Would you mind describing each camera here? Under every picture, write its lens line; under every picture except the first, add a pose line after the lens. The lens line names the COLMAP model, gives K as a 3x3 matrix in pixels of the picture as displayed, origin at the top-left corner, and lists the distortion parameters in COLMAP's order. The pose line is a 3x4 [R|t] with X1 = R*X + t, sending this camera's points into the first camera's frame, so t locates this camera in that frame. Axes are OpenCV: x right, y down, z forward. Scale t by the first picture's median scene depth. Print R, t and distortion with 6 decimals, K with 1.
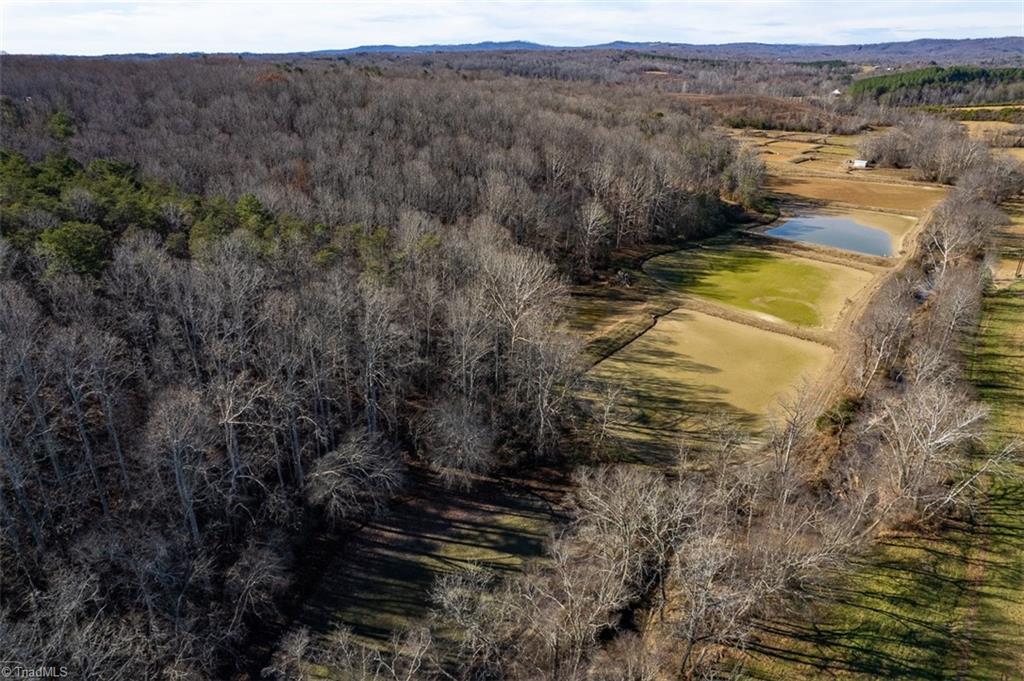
lens RADIAL K [[657.0, 0, 512.0], [0, 657.0, 340.5], [0, 0, 1]] dist [-0.089970, 0.081471]
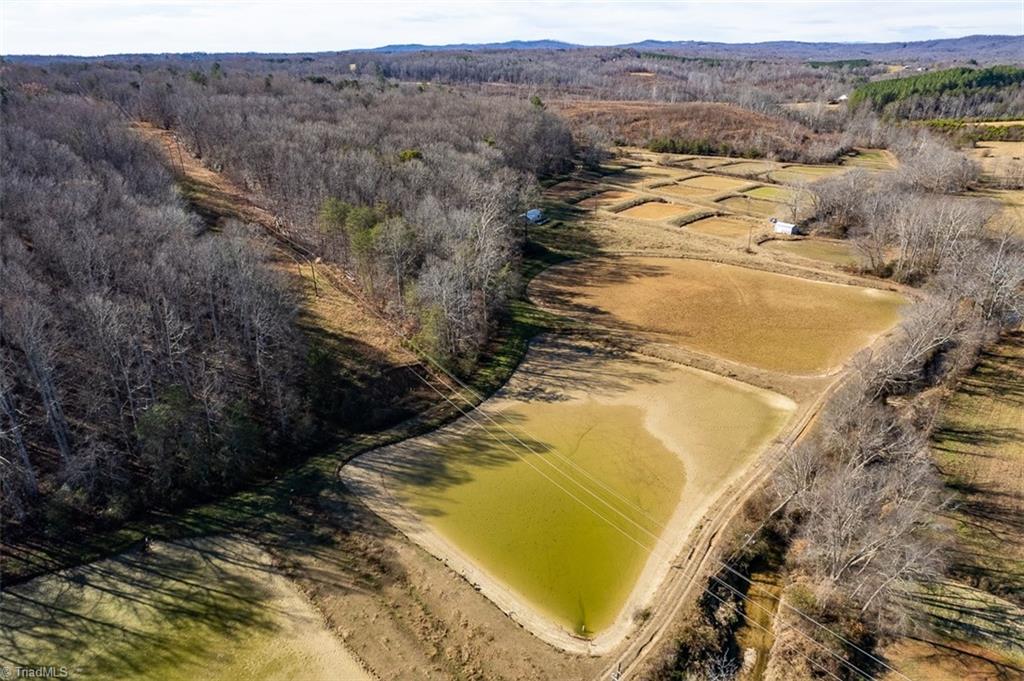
lens RADIAL K [[657.0, 0, 512.0], [0, 657.0, 340.5], [0, 0, 1]] dist [-0.089970, 0.081471]
pose [[0.998443, 0.020997, -0.051682, 0.163250], [-0.020940, 0.999779, 0.001651, -0.084291], [0.051706, -0.000566, 0.998662, 0.190342]]
